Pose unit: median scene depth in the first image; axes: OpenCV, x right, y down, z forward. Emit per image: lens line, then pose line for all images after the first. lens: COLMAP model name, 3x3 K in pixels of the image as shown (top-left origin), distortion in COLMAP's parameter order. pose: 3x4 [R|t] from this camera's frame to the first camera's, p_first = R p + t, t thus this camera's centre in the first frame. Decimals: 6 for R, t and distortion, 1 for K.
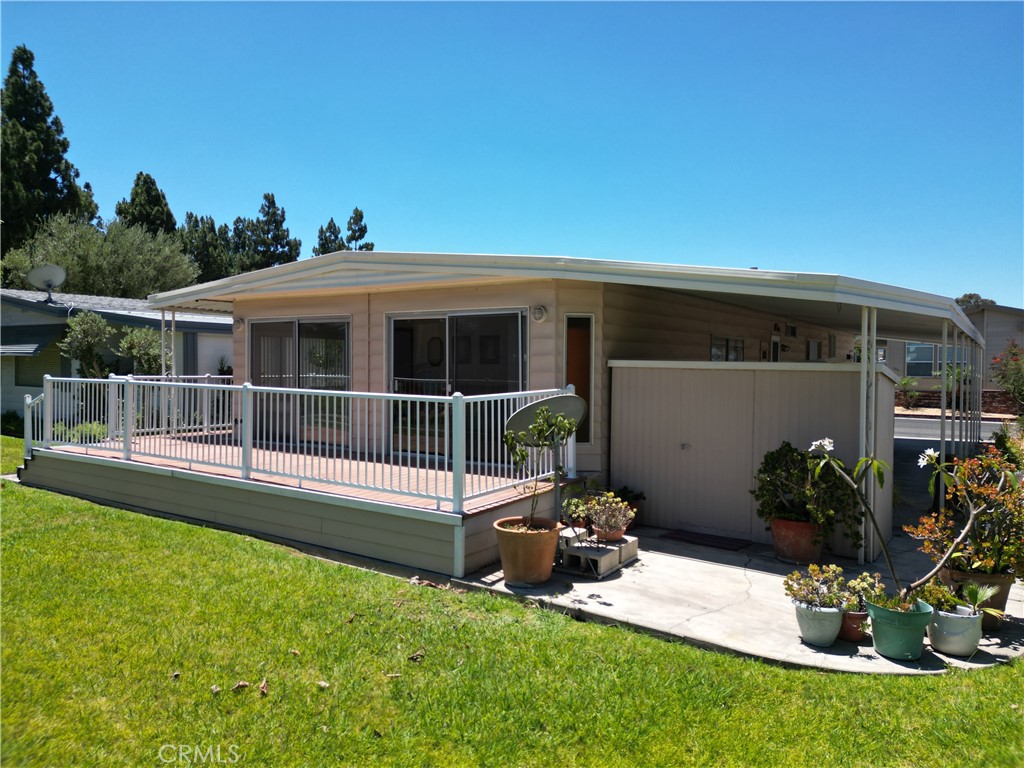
lens RADIAL K [[717.3, 0, 512.8], [0, 717.3, 380.7], [0, 0, 1]] dist [0.053170, -0.033254]
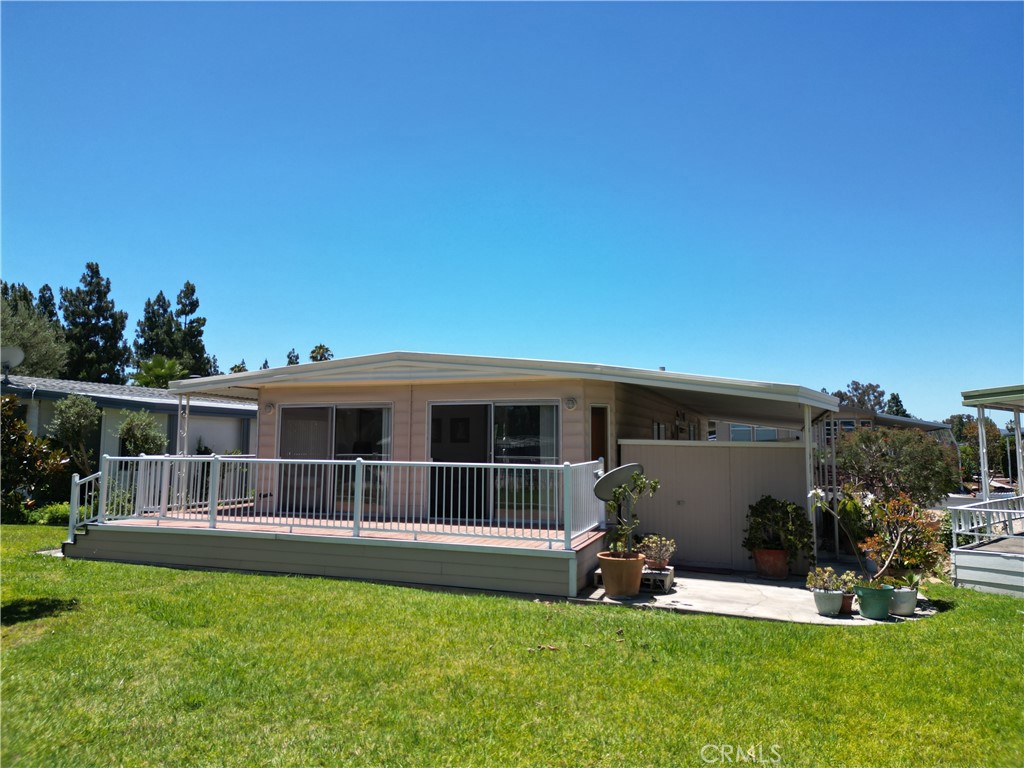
lens RADIAL K [[717.3, 0, 511.3], [0, 717.3, 379.2], [0, 0, 1]] dist [0.053170, -0.033254]
pose [[0.970474, 0.018944, 0.240462, -0.314405], [0.008228, 0.993731, -0.111495, 0.006197], [-0.241066, 0.110182, 0.964234, -0.211159]]
